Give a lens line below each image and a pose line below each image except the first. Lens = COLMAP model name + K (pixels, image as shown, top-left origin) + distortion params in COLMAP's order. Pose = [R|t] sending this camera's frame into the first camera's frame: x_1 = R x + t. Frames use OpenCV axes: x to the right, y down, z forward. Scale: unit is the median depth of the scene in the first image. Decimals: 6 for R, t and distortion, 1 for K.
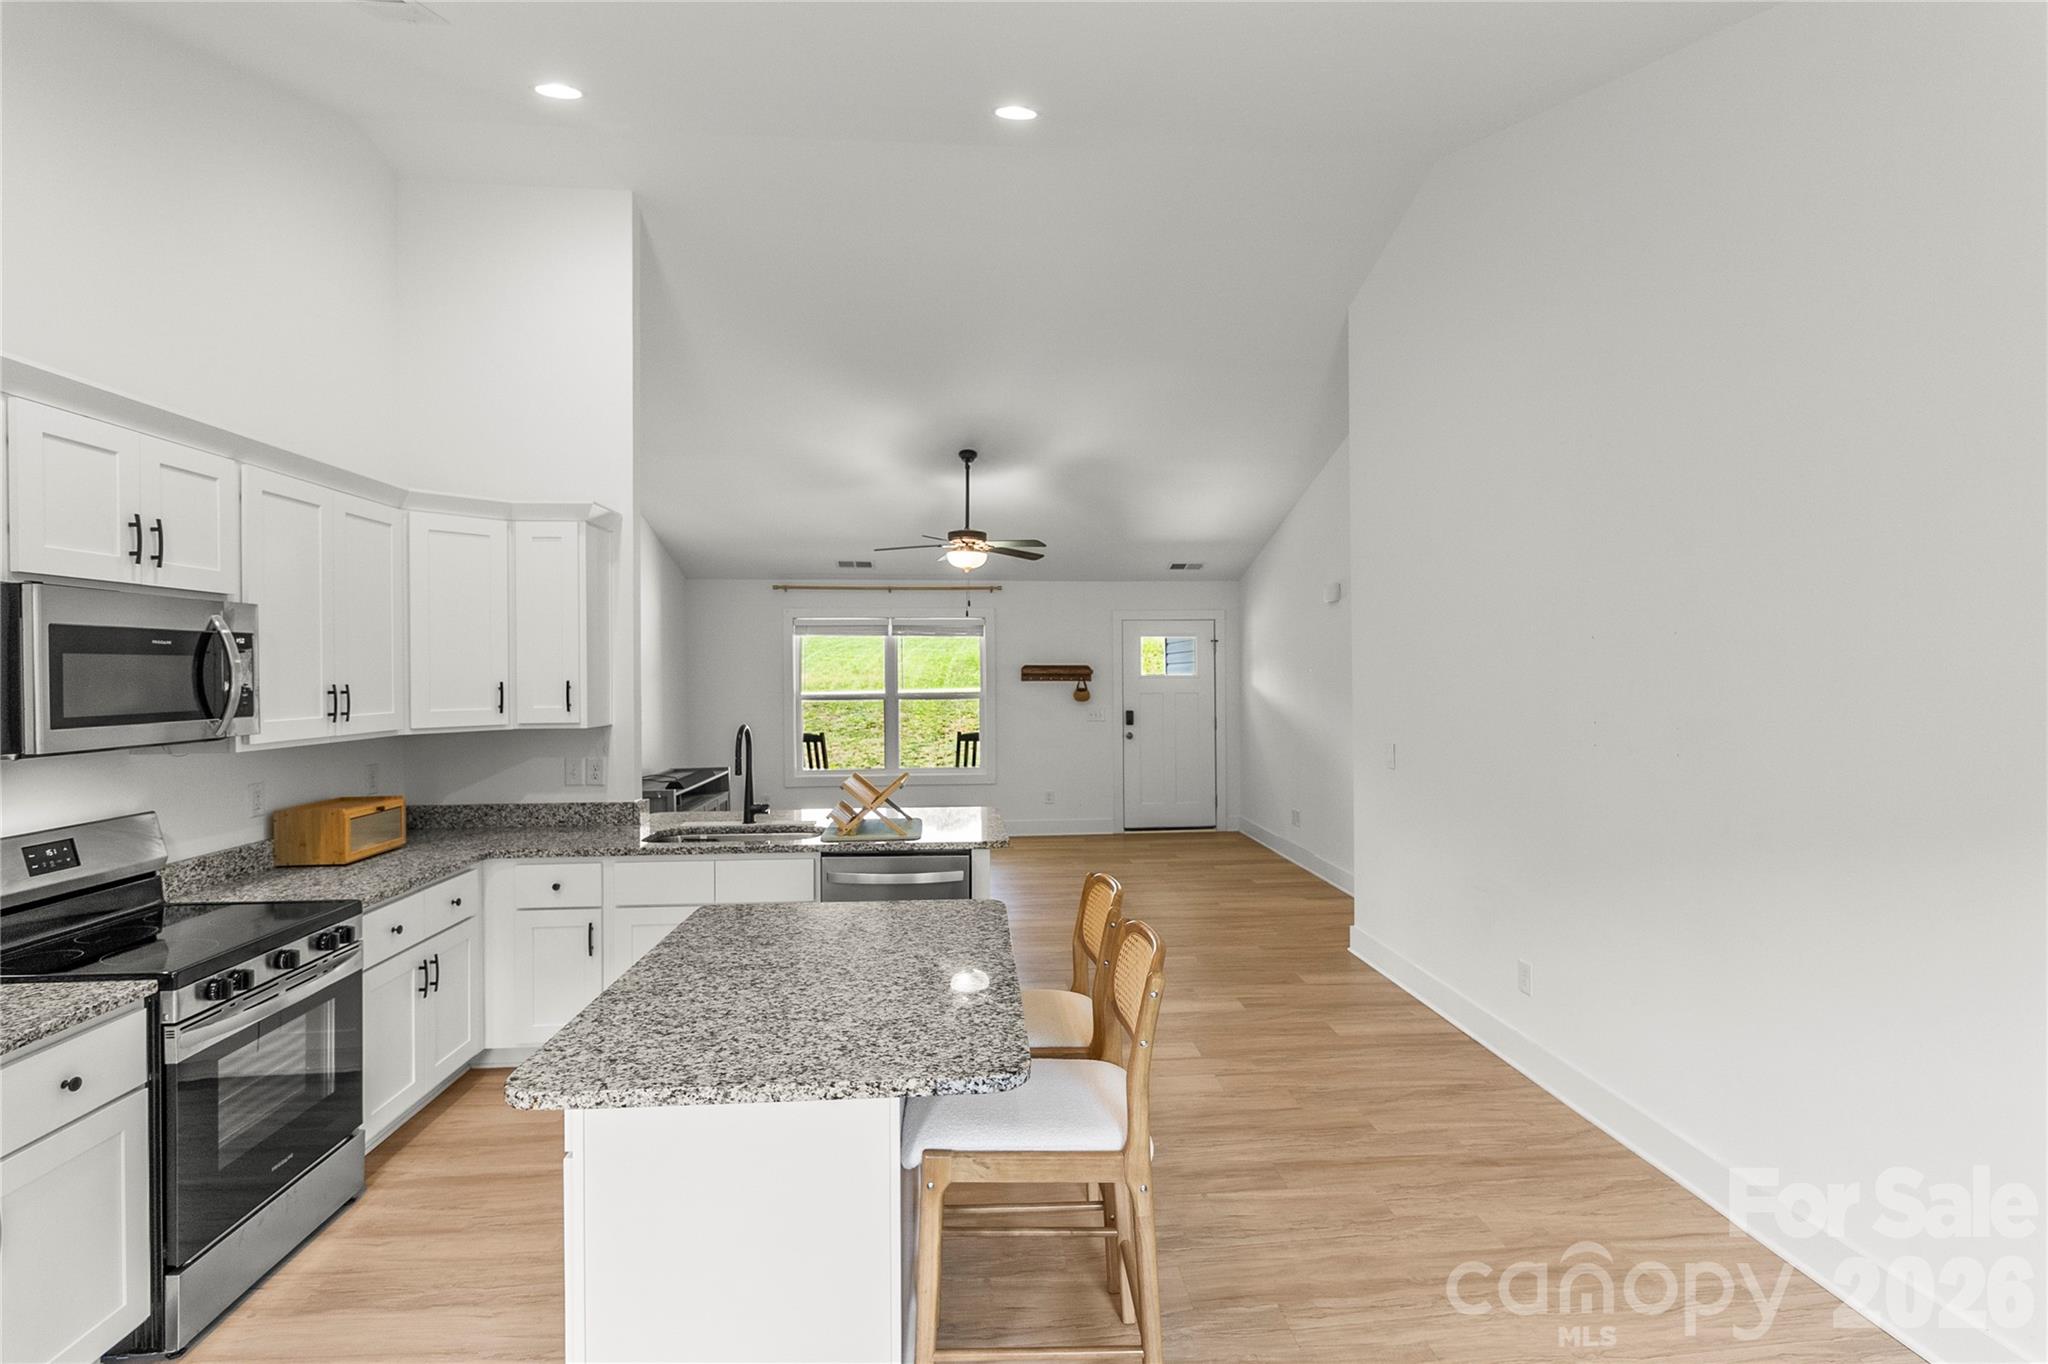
lens RADIAL K [[1000.6, 0, 1039.1], [0, 1000.6, 666.8], [0, 0, 1]] dist [-0.004100, -0.000021]
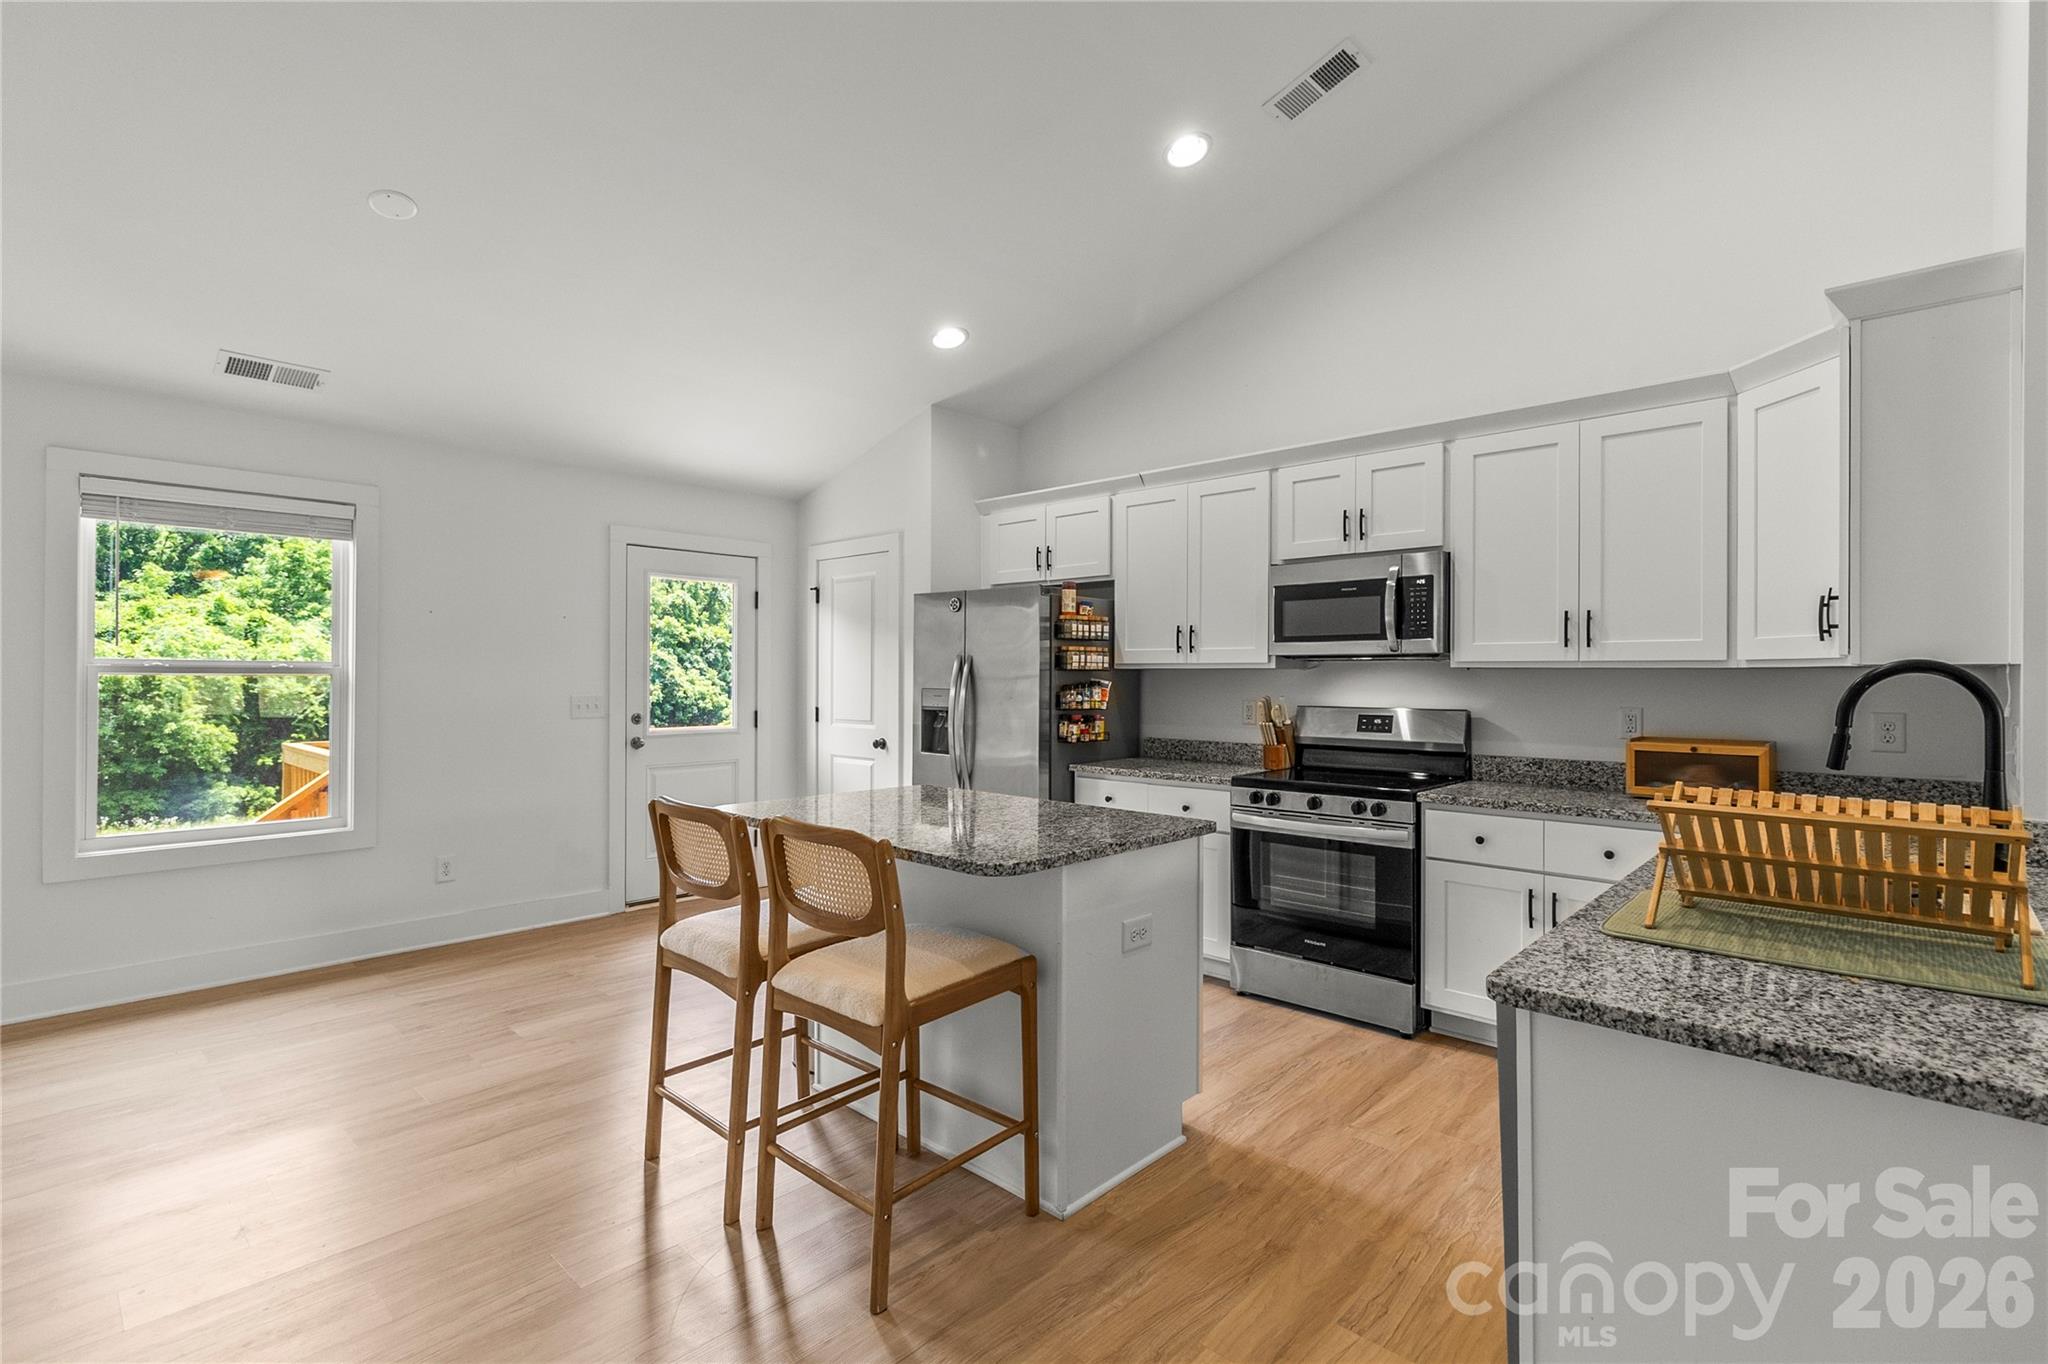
lens RADIAL K [[942.2, 0, 1037.5], [0, 942.2, 672.6], [0, 0, 1]] dist [0.000605, -0.000298]
pose [[-0.735573, 0.001690, -0.677443, 0.275285], [0.003264, 0.999994, -0.001049, 0.061634], [0.677437, -0.002982, -0.735575, 1.026435]]
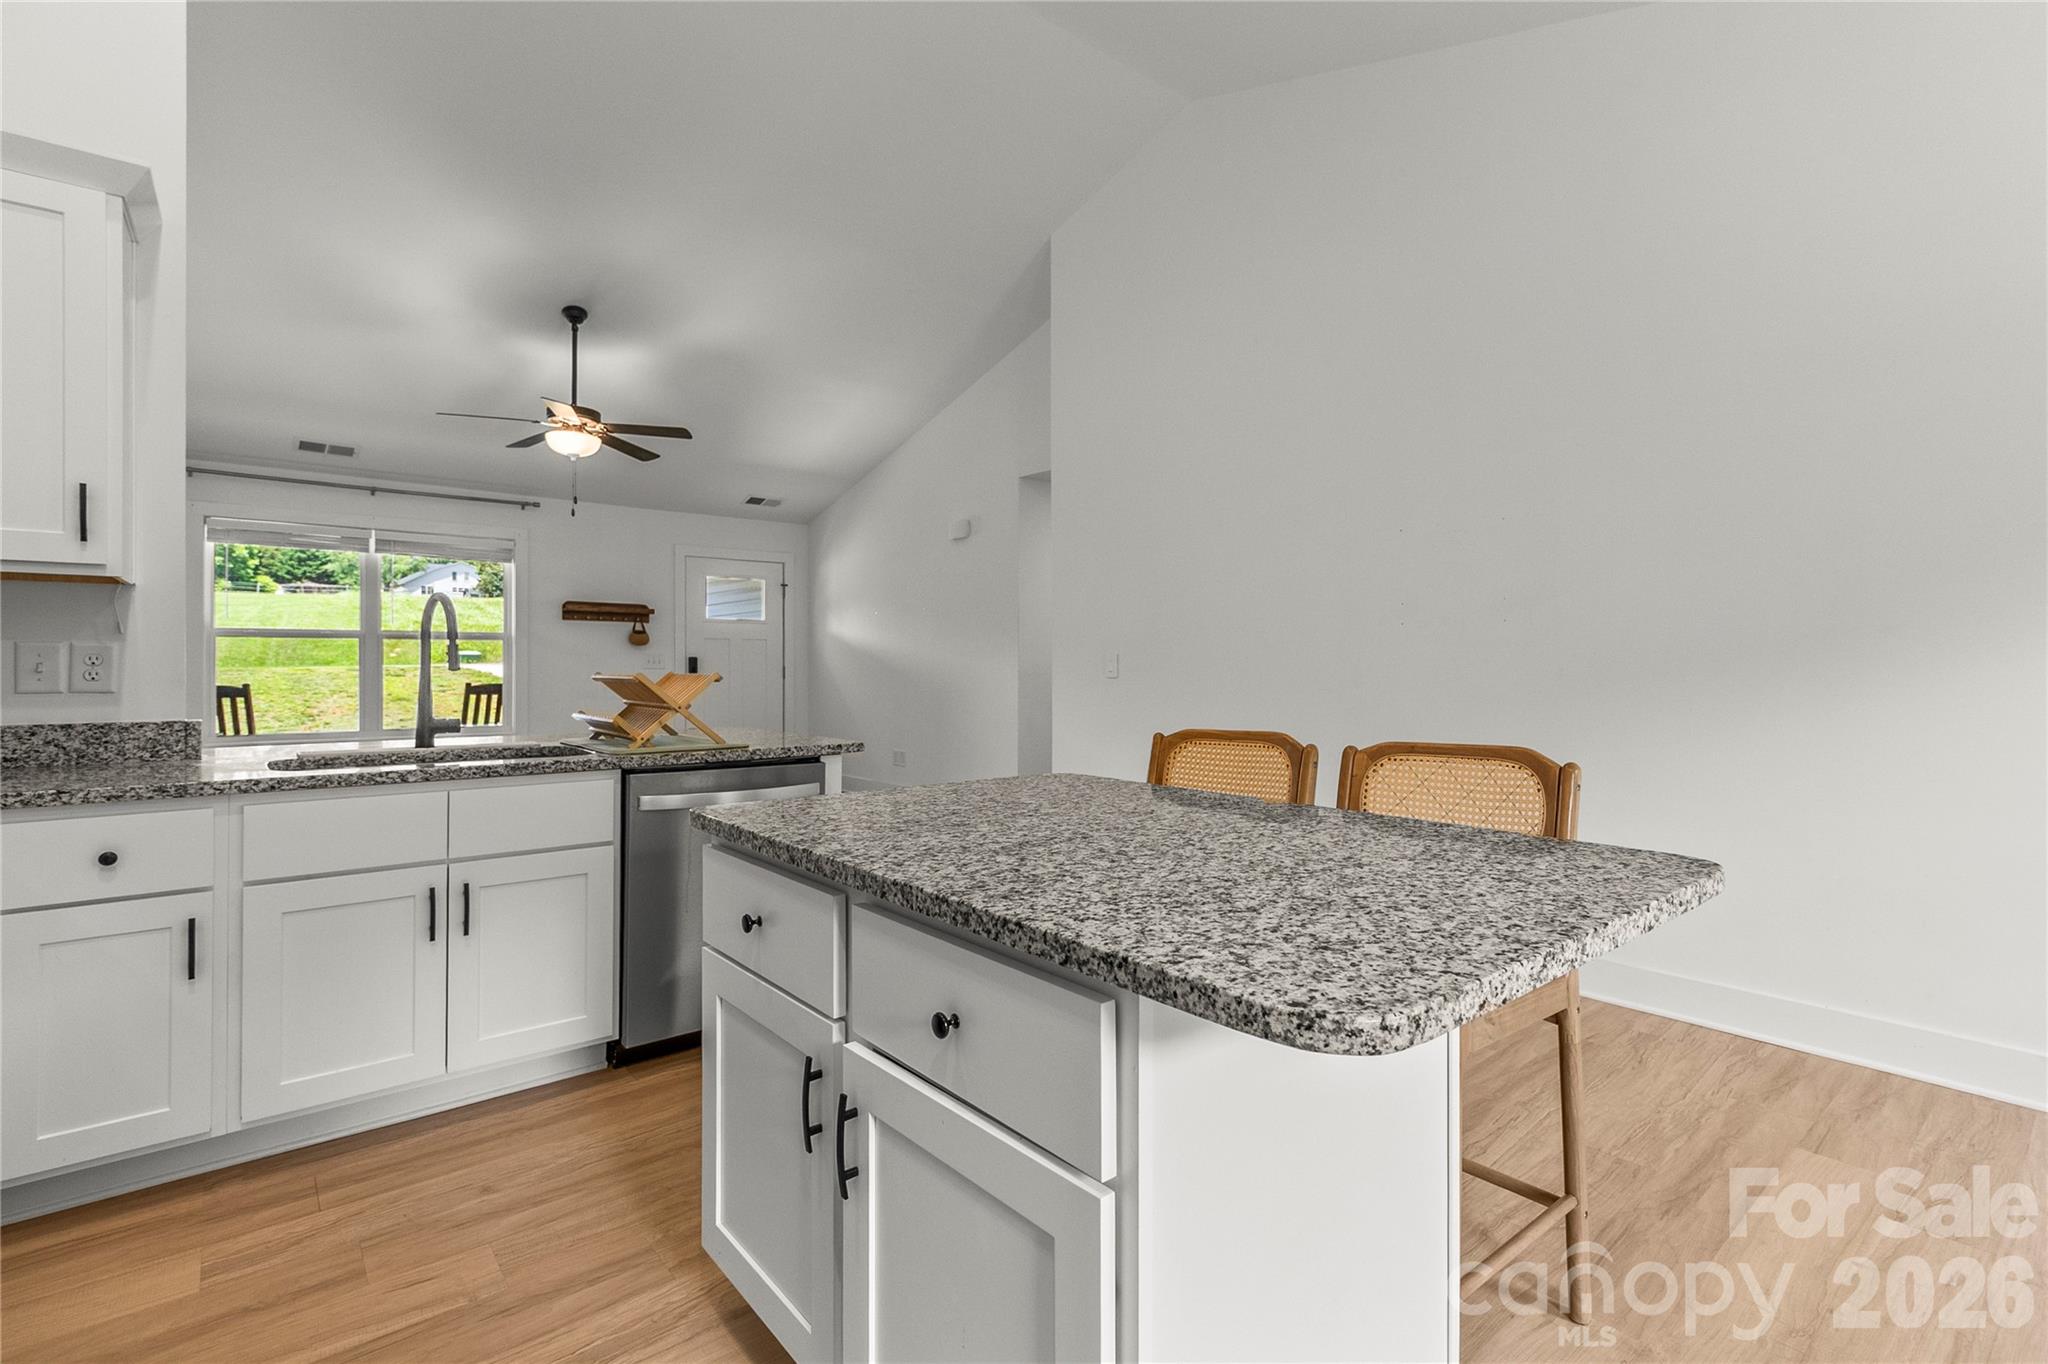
lens RADIAL K [[949.7, 0, 1031.4], [0, 949.7, 655.2], [0, 0, 1]] dist [0.000505, -0.000104]
pose [[0.813148, 0.012826, 0.581916, -0.329718], [-0.008813, 0.999914, -0.009724, 0.098908], [-0.581991, 0.002778, 0.813191, 0.273605]]
